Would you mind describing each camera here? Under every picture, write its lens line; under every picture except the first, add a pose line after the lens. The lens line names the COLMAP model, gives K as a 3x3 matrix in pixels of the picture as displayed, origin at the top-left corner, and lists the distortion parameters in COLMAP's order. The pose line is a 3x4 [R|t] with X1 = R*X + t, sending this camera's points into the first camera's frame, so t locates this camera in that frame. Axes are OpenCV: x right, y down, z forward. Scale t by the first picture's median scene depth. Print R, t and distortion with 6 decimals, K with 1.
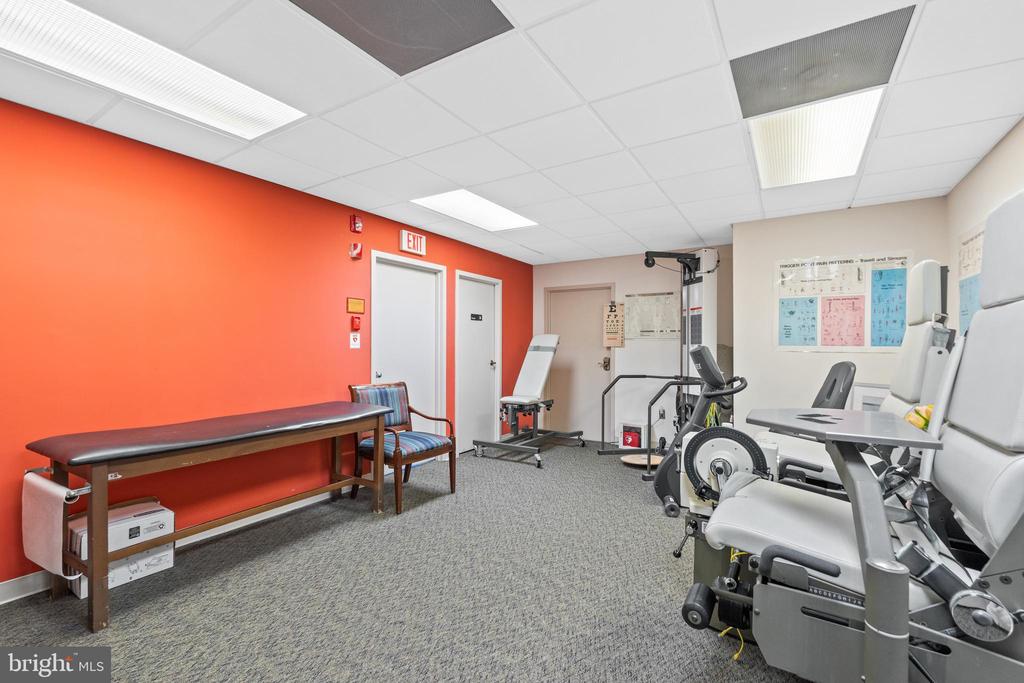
lens RADIAL K [[460.2, 0, 508.0], [0, 460.2, 347.5], [0, 0, 1]] dist [-0.004239, 0.000044]
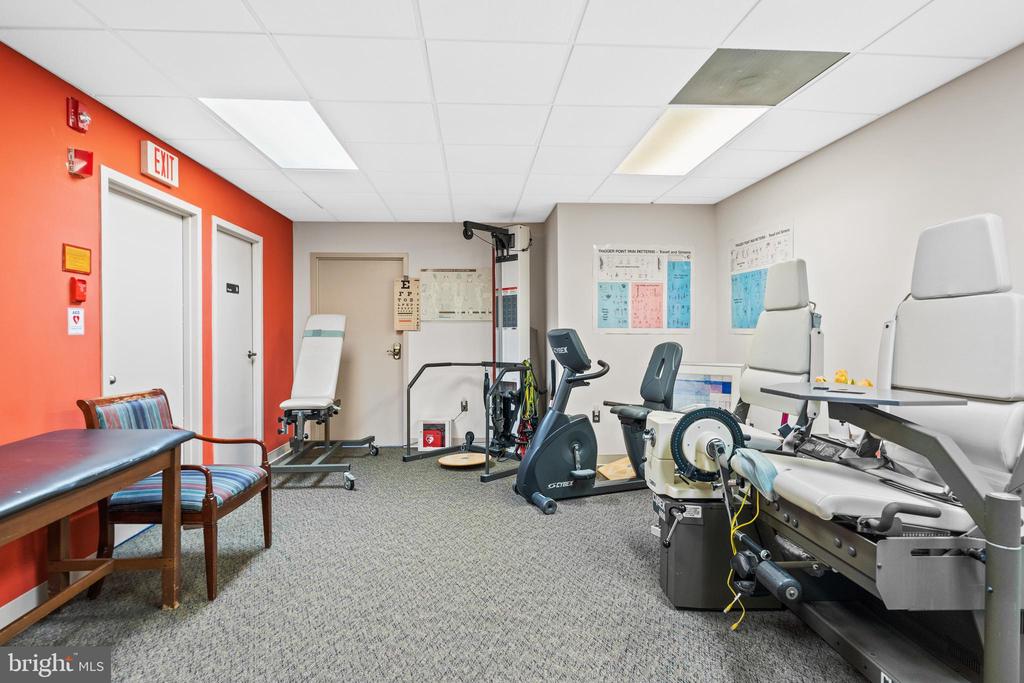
lens RADIAL K [[540.7, 0, 513.2], [0, 540.7, 335.6], [0, 0, 1]] dist [-0.016617, 0.007813]
pose [[0.806277, -0.010432, 0.591446, -0.282231], [0.006215, 0.999939, 0.009165, 0.000017], [-0.591505, -0.003714, 0.806293, 0.144096]]
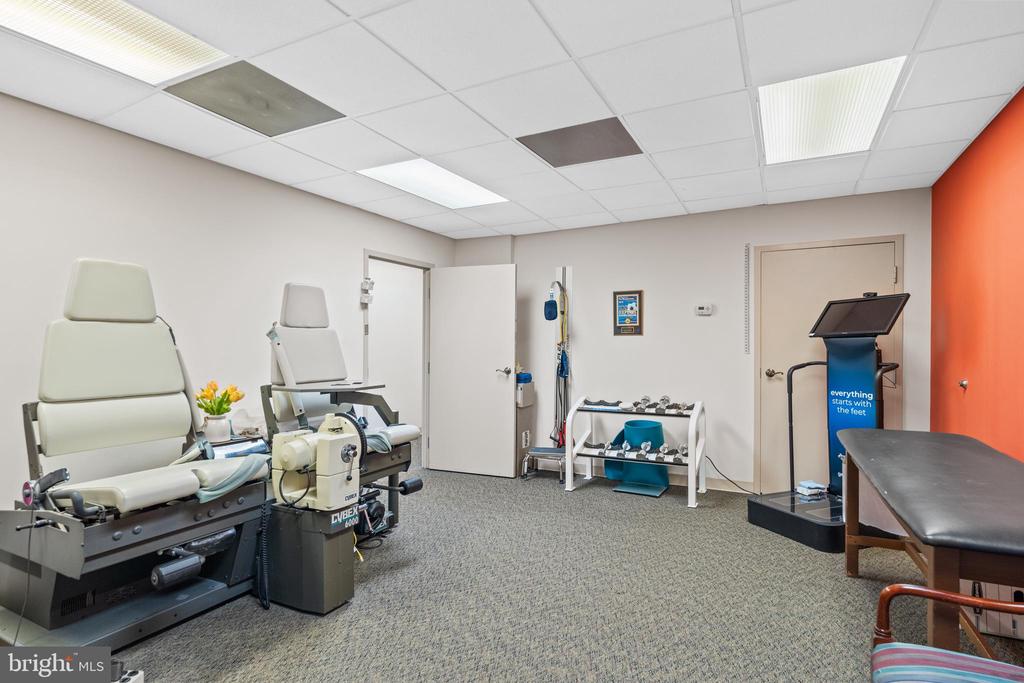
lens RADIAL K [[540.7, 0, 502.2], [0, 540.7, 342.9], [0, 0, 1]] dist [-0.016617, 0.007813]
pose [[-0.997327, -0.007272, -0.072699, 0.077934], [-0.007605, 0.999962, 0.004302, -0.007649], [0.072665, 0.004843, -0.997345, 1.178324]]
